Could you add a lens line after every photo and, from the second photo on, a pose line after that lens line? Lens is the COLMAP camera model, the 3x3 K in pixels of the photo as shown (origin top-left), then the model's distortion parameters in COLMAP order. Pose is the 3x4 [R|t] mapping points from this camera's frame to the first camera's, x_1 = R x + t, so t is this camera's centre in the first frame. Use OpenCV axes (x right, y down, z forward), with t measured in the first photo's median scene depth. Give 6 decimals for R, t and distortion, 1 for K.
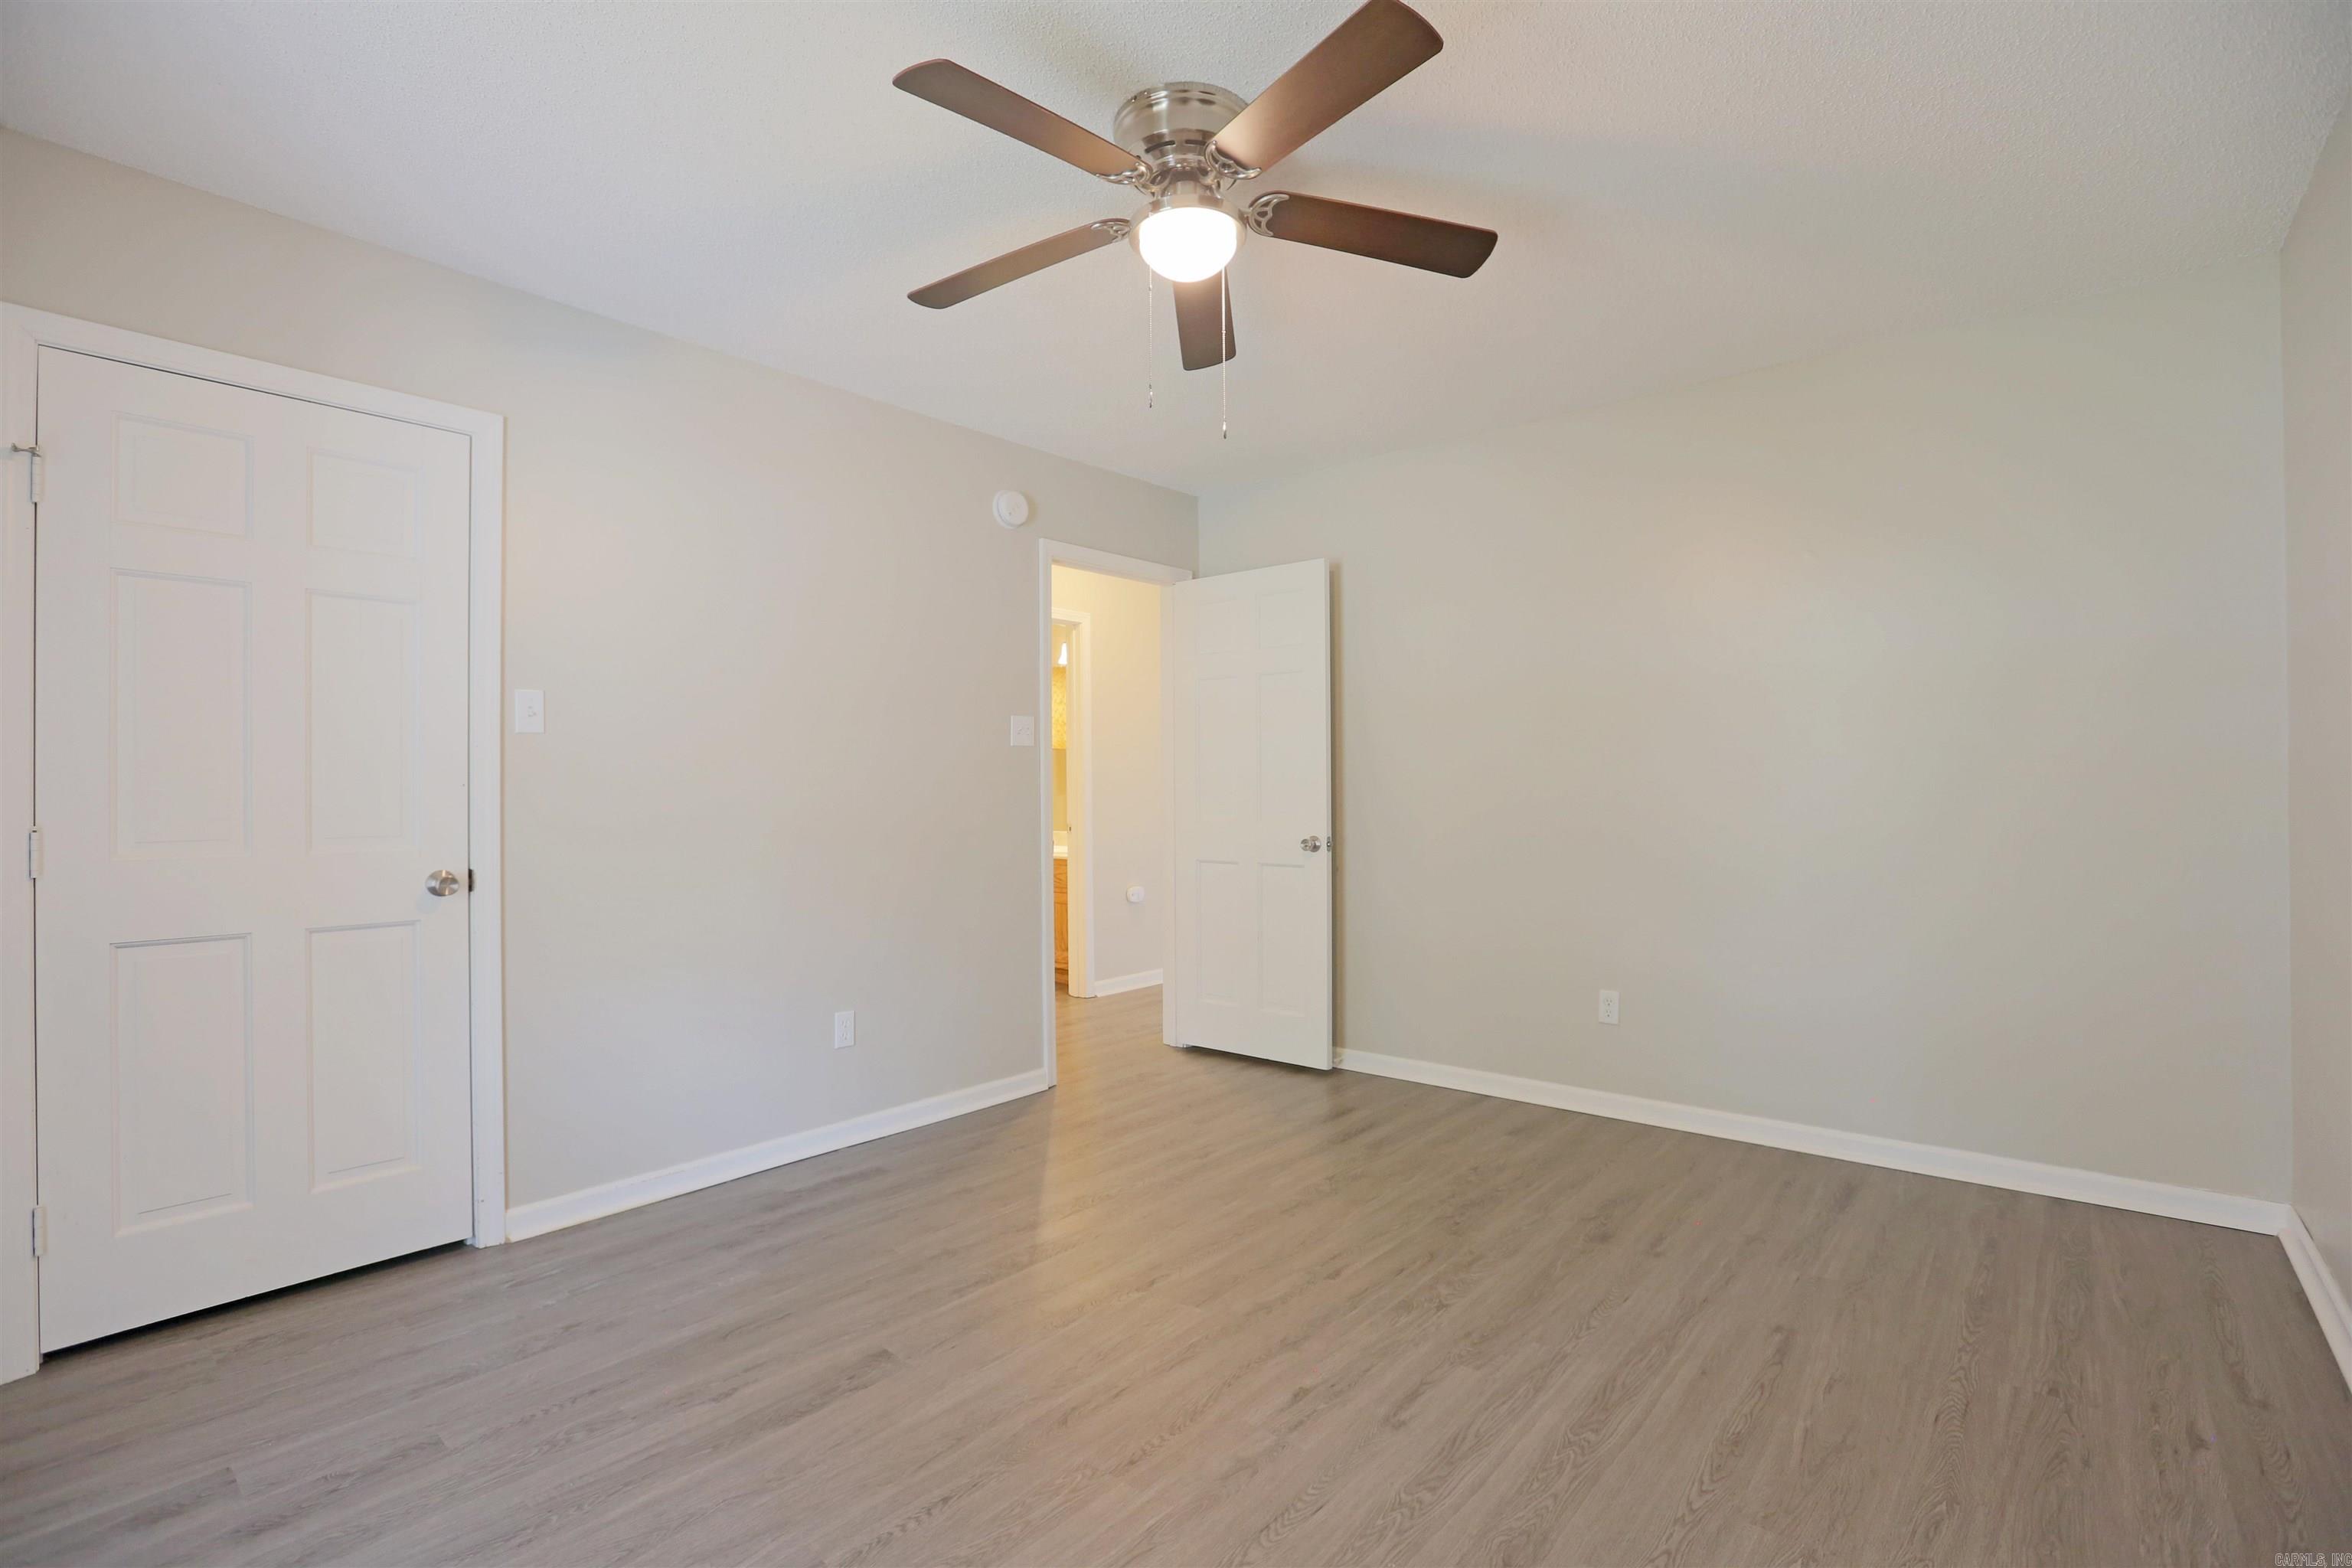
lens RADIAL K [[1065.5, 0, 1176.0], [0, 1065.5, 784.0], [0, 0, 1]] dist [-0.055032, 0.016535]
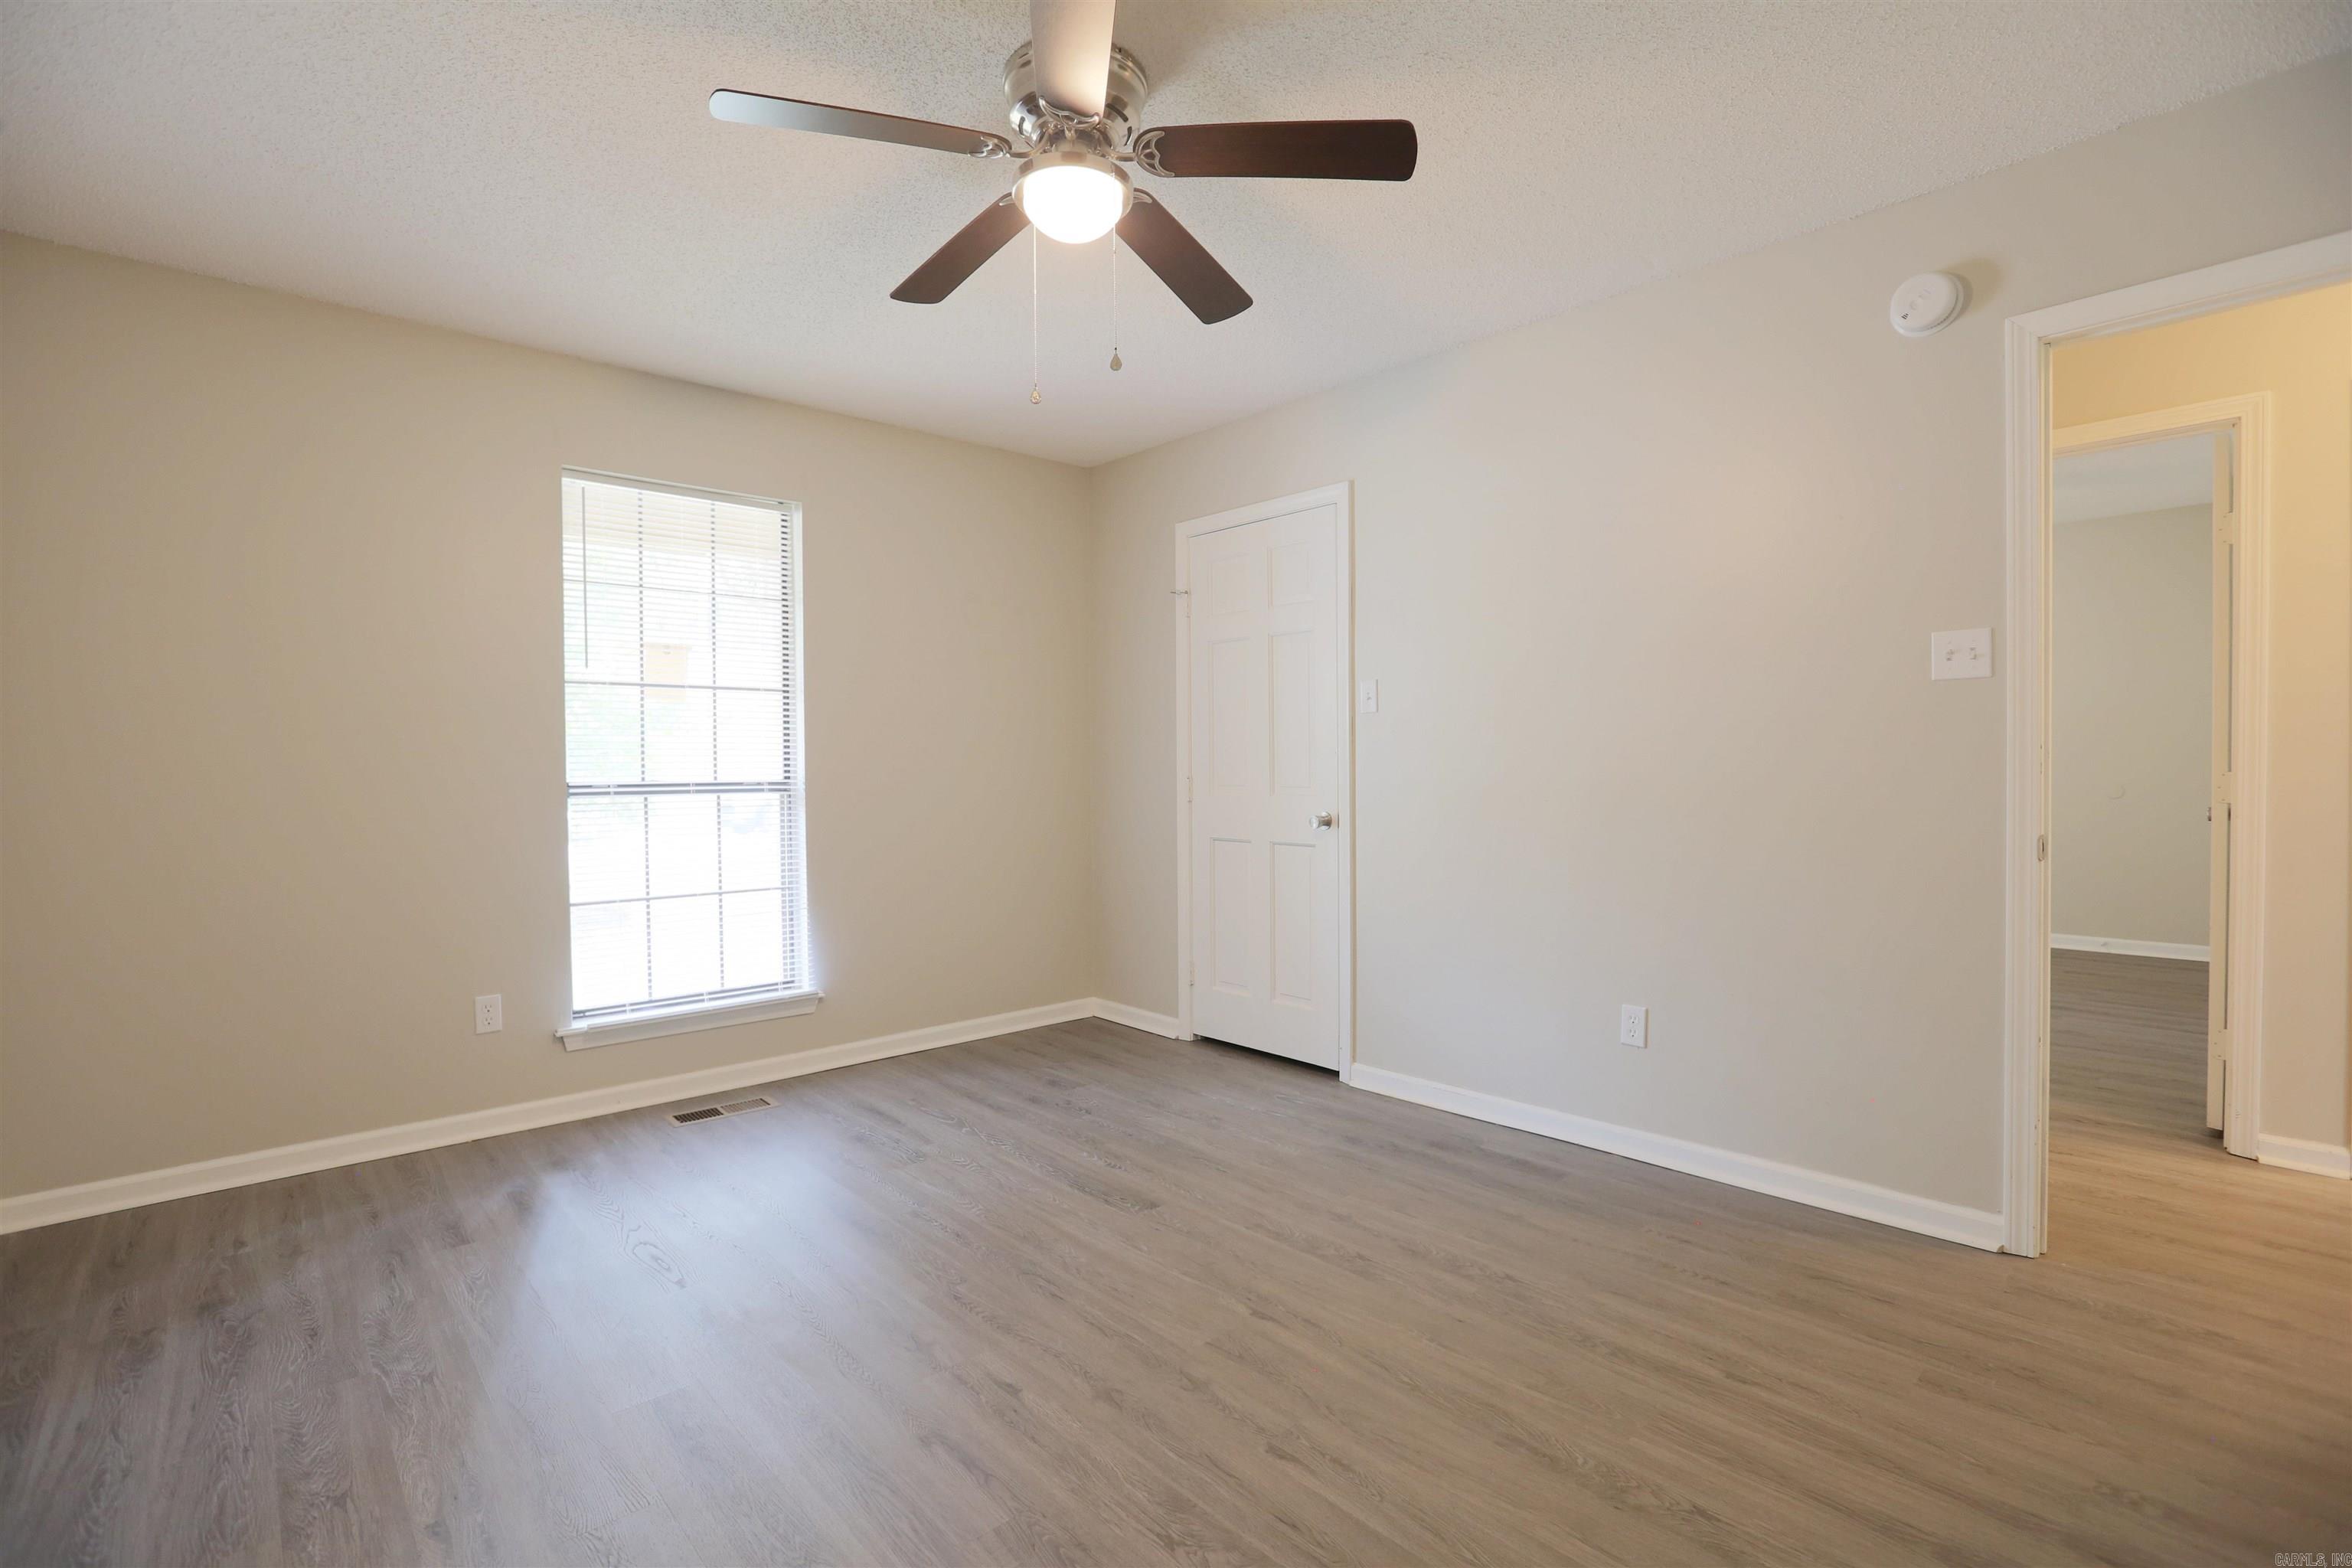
lens RADIAL K [[1065.5, 0, 1176.0], [0, 1065.5, 784.0], [0, 0, 1]] dist [-0.055032, 0.016535]
pose [[-0.126371, 0.022470, -0.991728, 0.807604], [0.017777, 0.999634, 0.020384, 0.008551], [0.991824, -0.015054, -0.126725, 0.994577]]
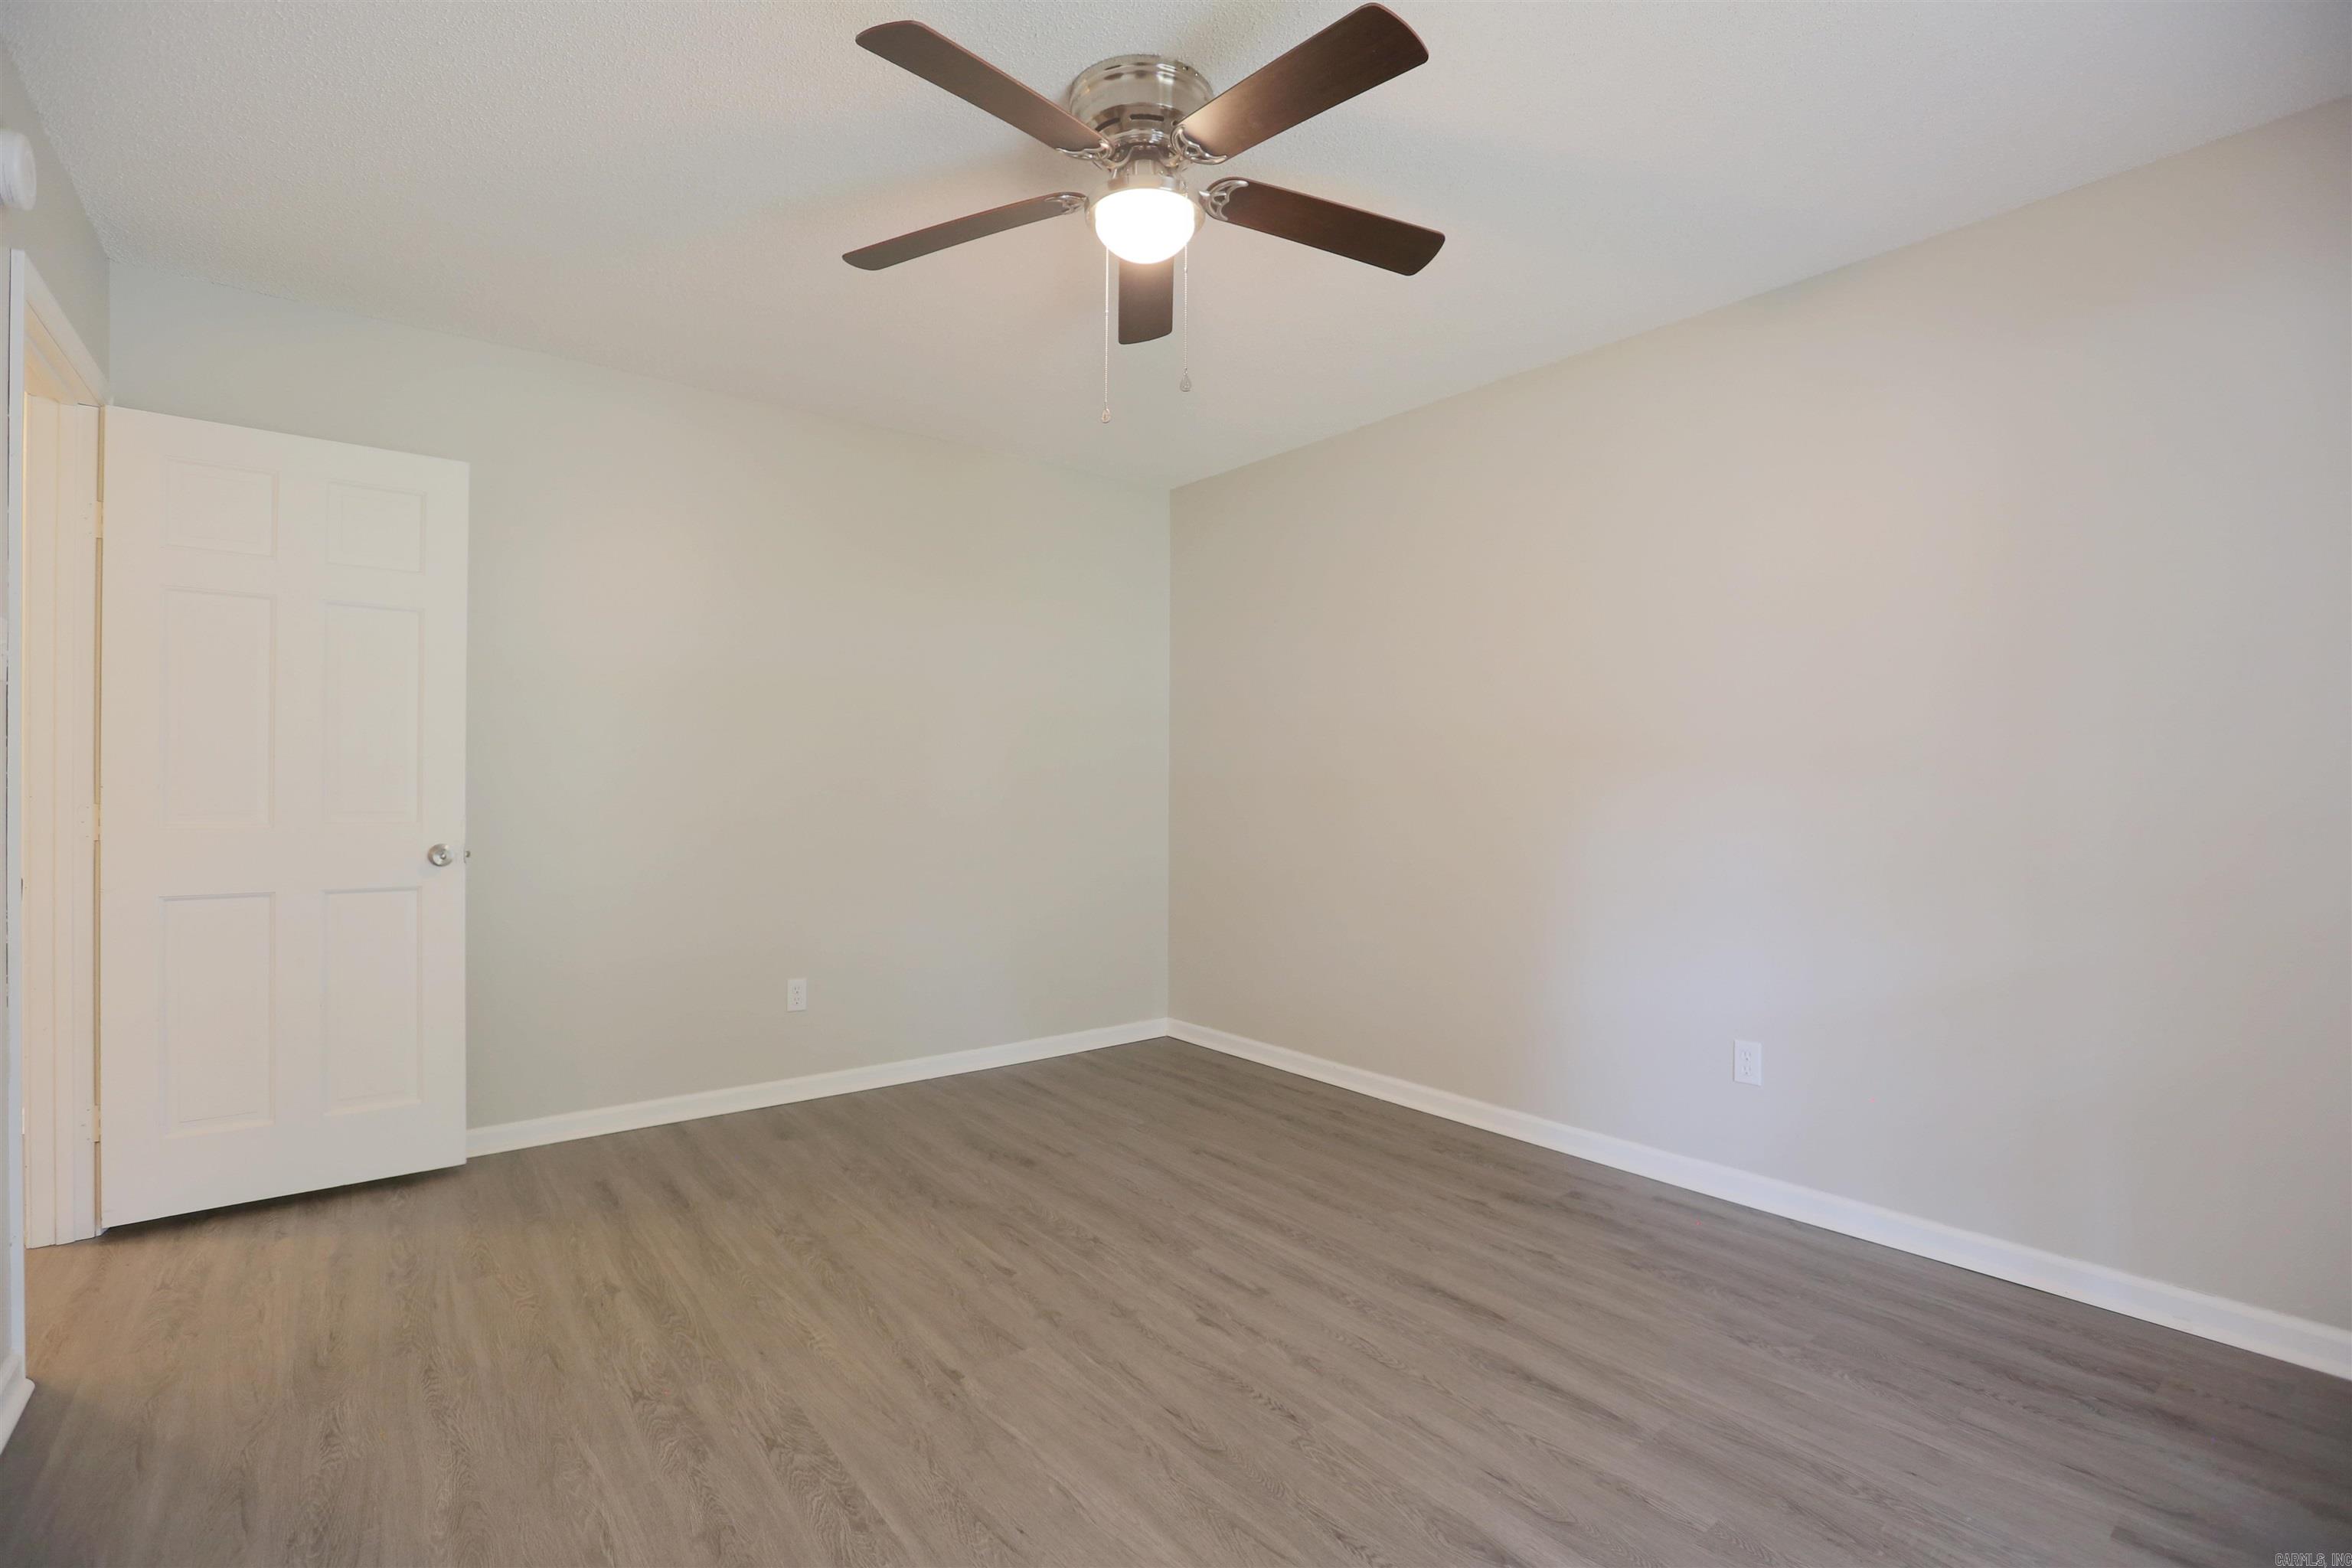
lens RADIAL K [[1065.5, 0, 1176.0], [0, 1065.5, 784.0], [0, 0, 1]] dist [-0.055032, 0.016535]
pose [[0.188351, 0.008662, 0.982064, -0.772621], [-0.011529, 0.999912, -0.006609, 0.011964], [-0.982034, -0.010078, 0.188434, 0.641308]]
